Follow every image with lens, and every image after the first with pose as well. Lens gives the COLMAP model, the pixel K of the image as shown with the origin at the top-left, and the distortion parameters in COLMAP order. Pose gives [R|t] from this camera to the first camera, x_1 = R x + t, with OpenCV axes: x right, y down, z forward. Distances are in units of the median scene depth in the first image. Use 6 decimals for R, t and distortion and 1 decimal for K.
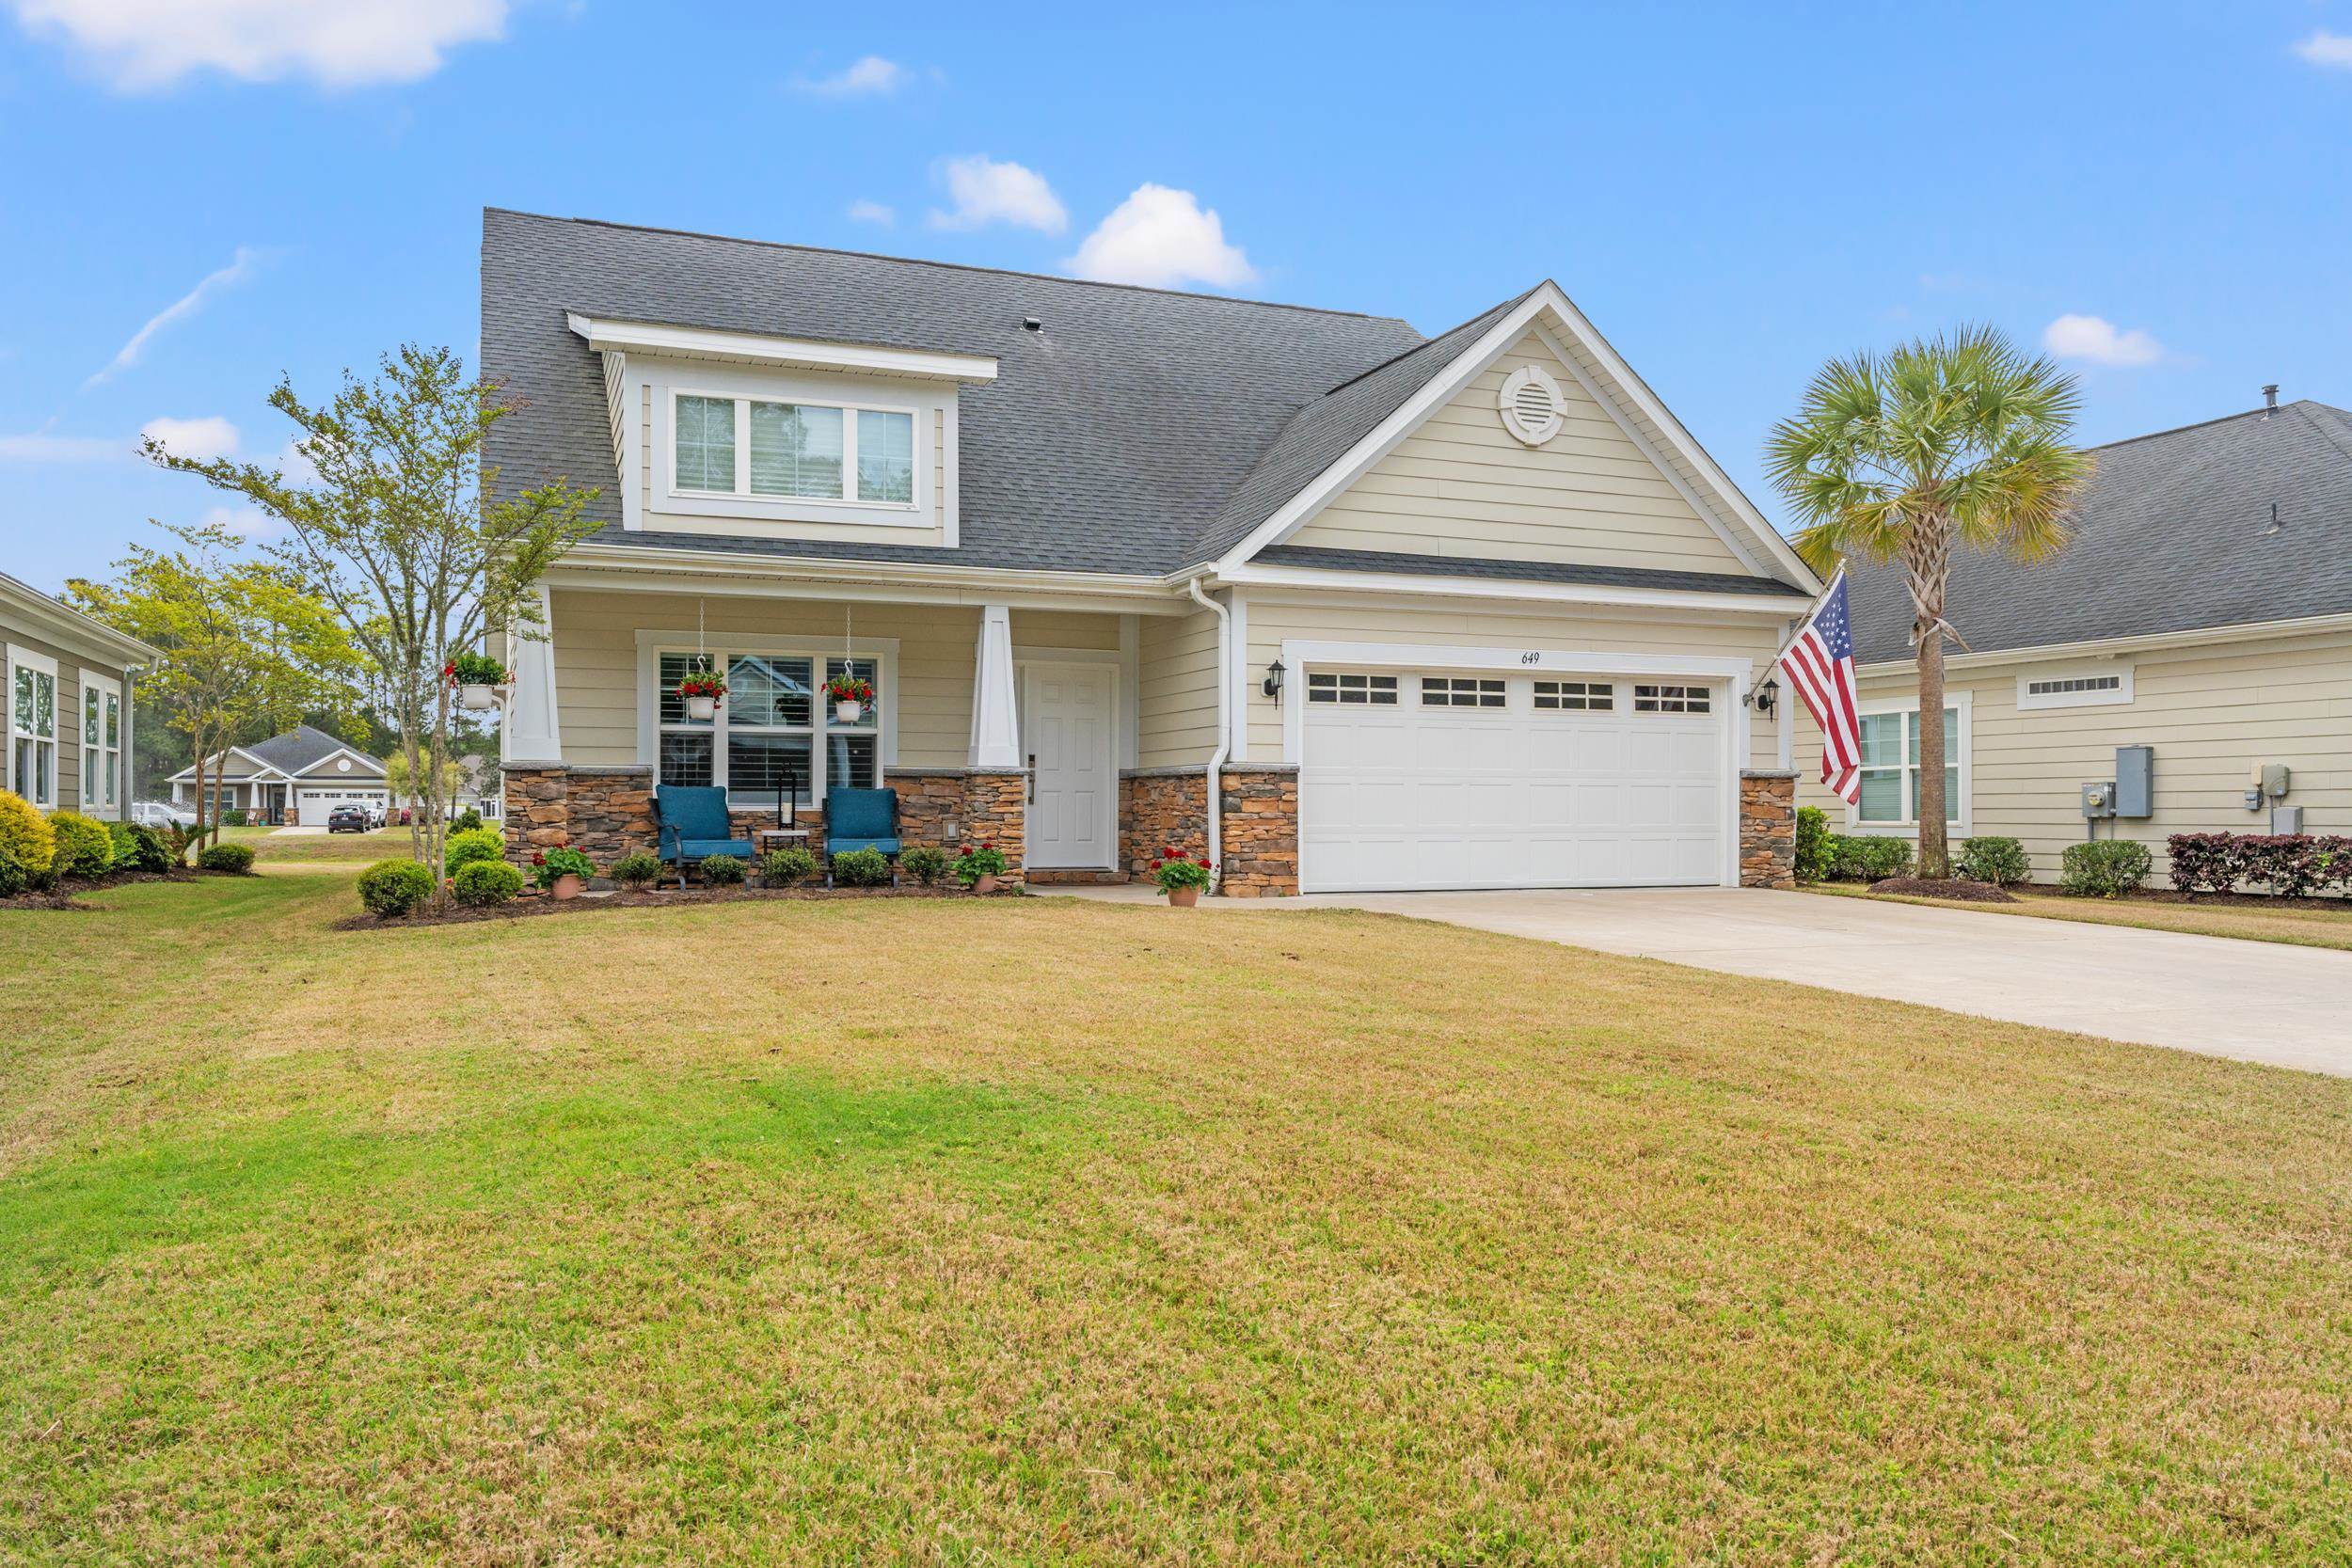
lens RADIAL K [[1731.4, 0, 1183.6], [0, 1731.4, 819.5], [0, 0, 1]] dist [-0.010609, 0.000848]
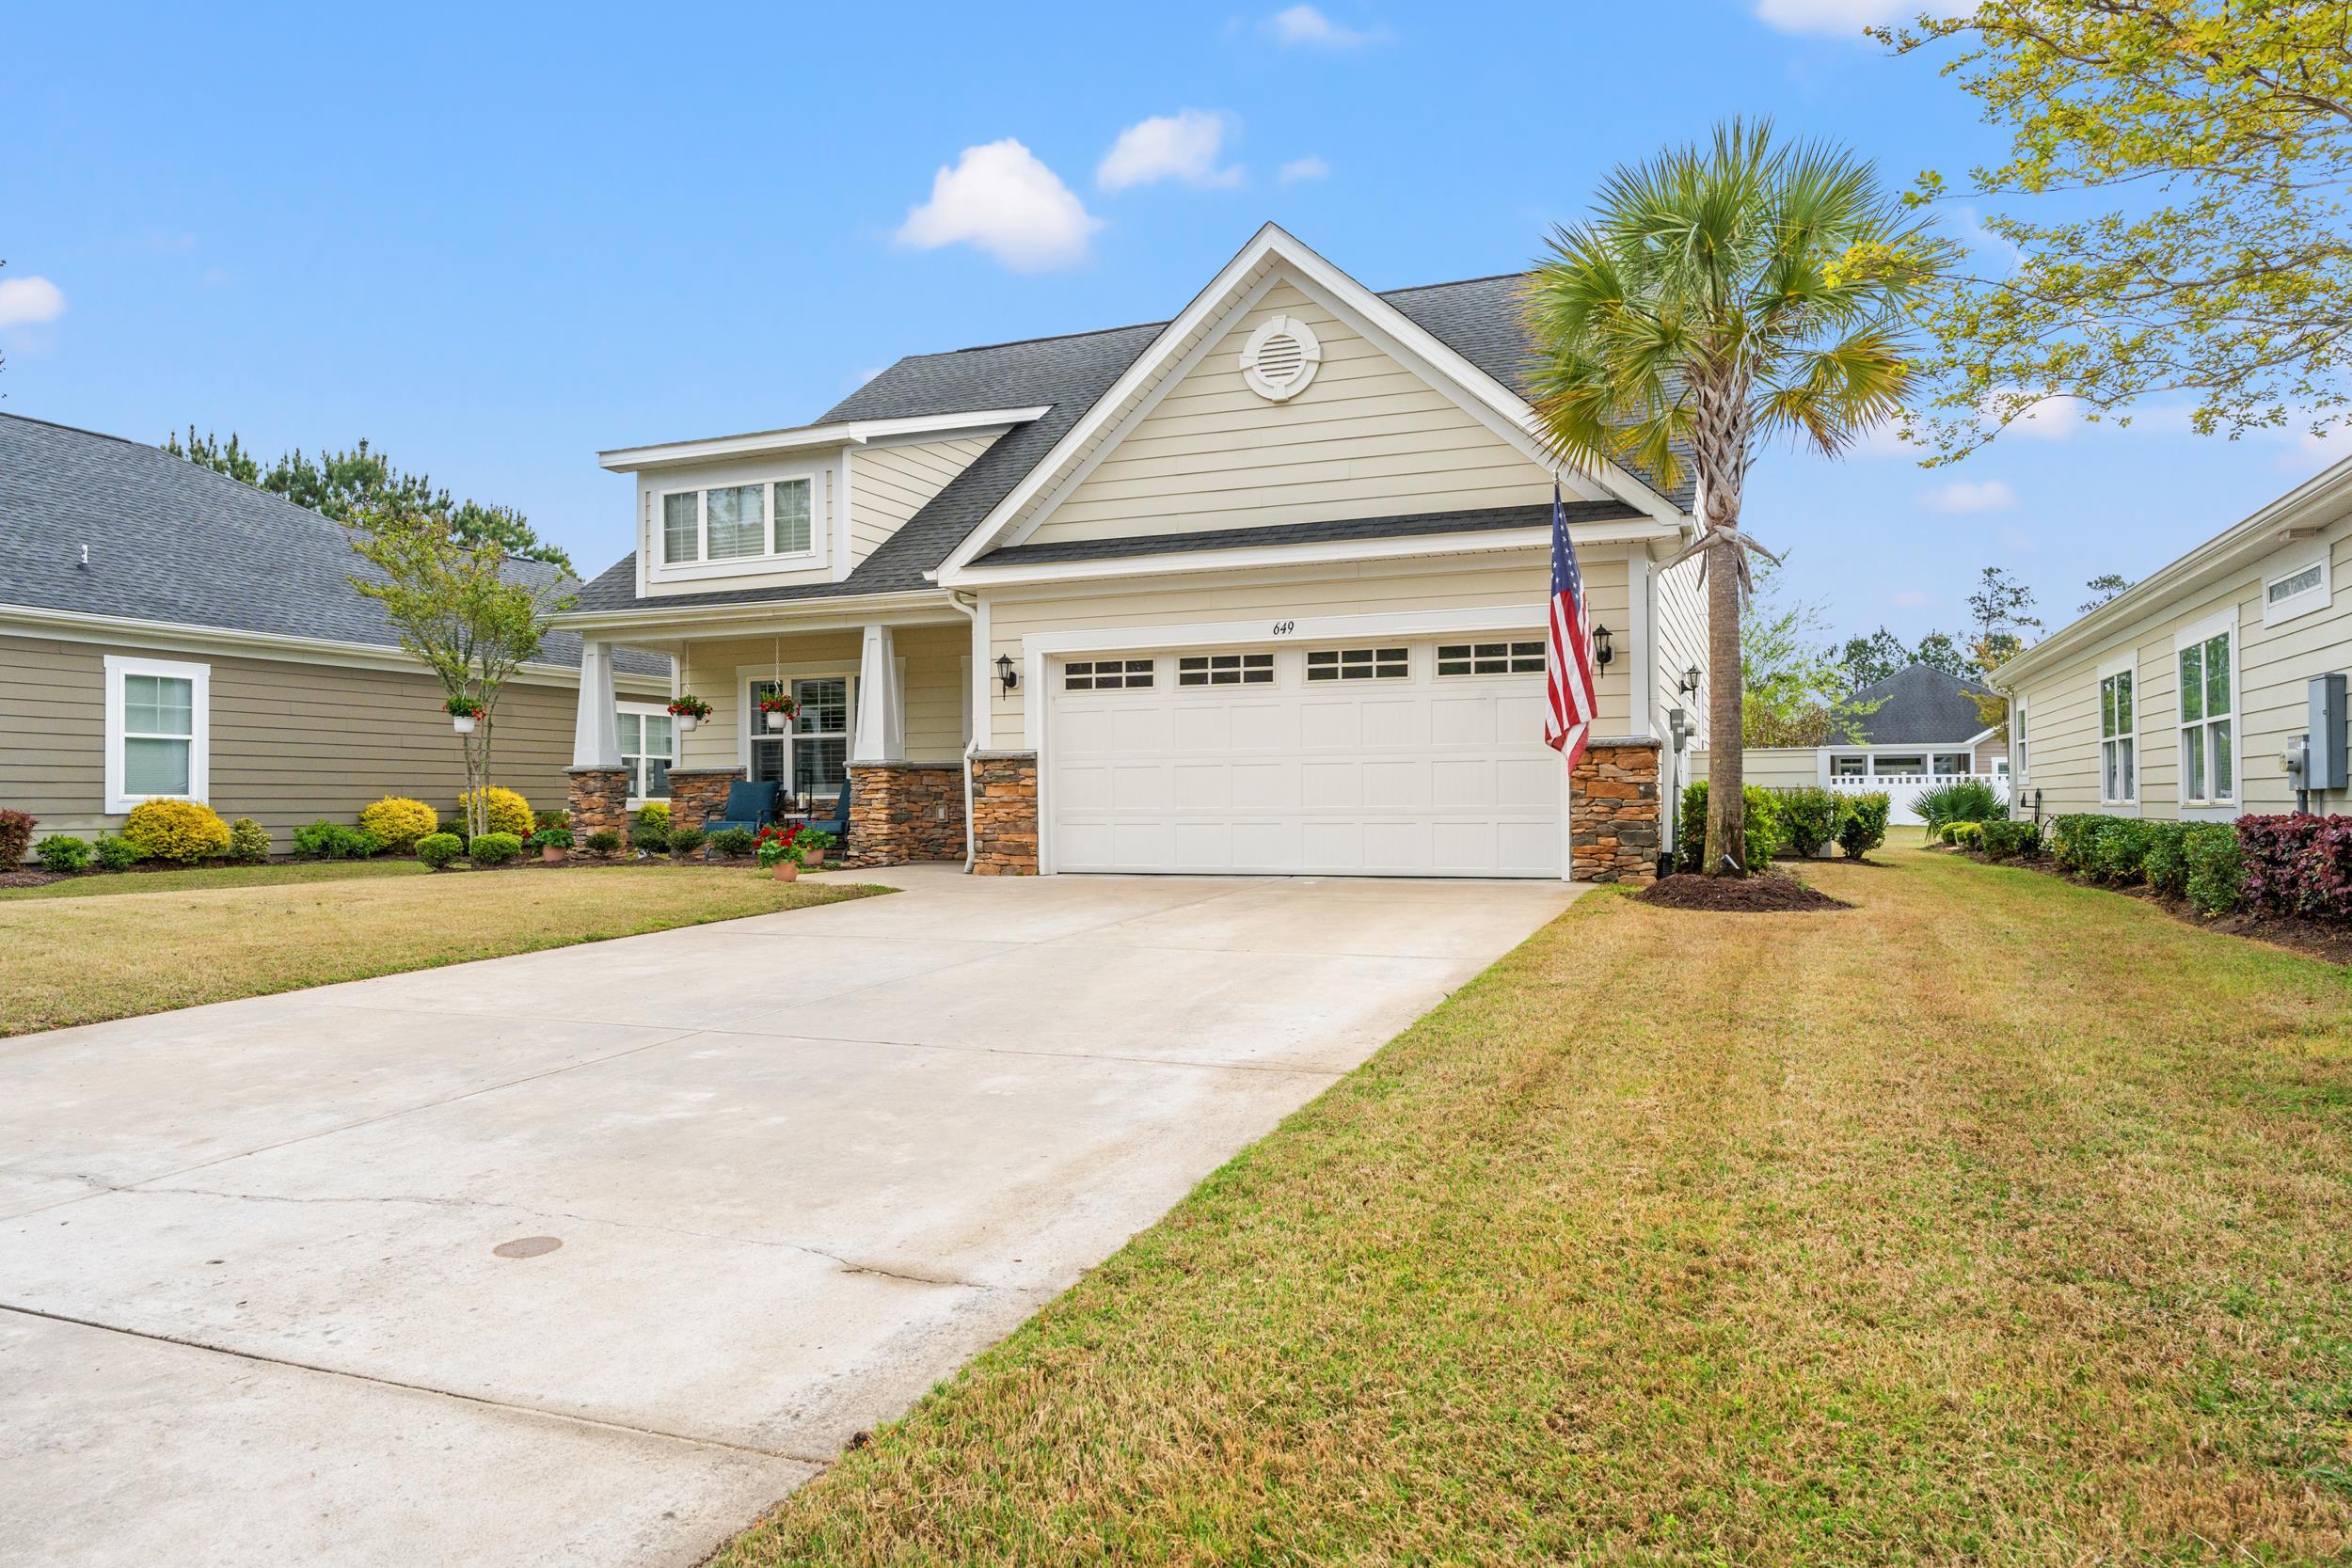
lens RADIAL K [[1516.3, 0, 1177.9], [0, 1516.3, 801.2], [0, 0, 1]] dist [-0.051316, 0.070824]
pose [[0.719139, -0.007433, -0.694826, 0.731248], [0.005419, 0.999972, -0.005088, 0.003886], [0.694845, -0.000106, 0.719160, 0.376034]]
